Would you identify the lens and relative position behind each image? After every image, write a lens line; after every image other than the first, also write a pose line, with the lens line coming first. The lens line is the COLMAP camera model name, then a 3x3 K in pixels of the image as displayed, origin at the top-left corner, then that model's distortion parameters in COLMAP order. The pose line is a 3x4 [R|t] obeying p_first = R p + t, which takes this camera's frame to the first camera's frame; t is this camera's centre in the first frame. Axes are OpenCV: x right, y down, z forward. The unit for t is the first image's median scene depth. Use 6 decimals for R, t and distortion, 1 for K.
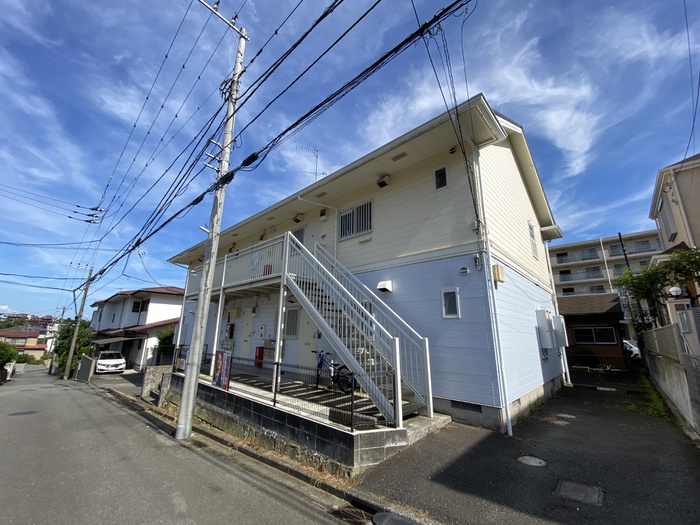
lens RADIAL K [[291.9, 0, 348.7], [0, 291.9, 261.3], [0, 0, 1]] dist [-0.007238, -0.006421]
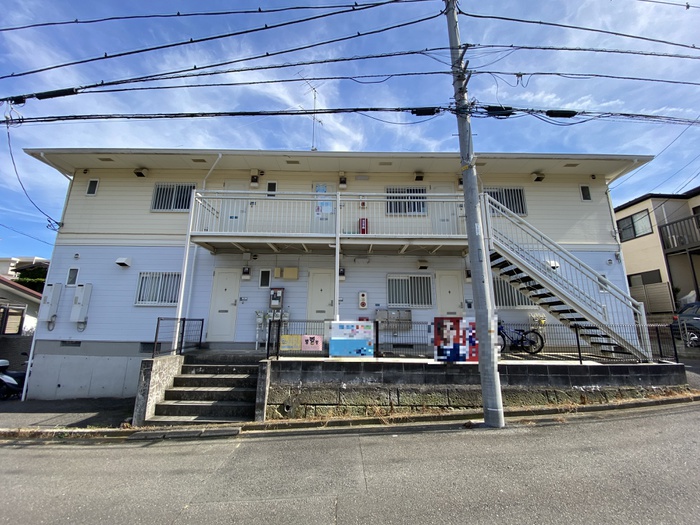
lens RADIAL K [[291.9, 0, 347.9], [0, 291.9, 267.1], [0, 0, 1]] dist [-0.007238, -0.006421]
pose [[0.720233, 0.129680, 0.681504, -1.274425], [-0.165993, 0.986051, -0.012204, 0.243604], [-0.673580, -0.104335, 0.731713, 0.664988]]
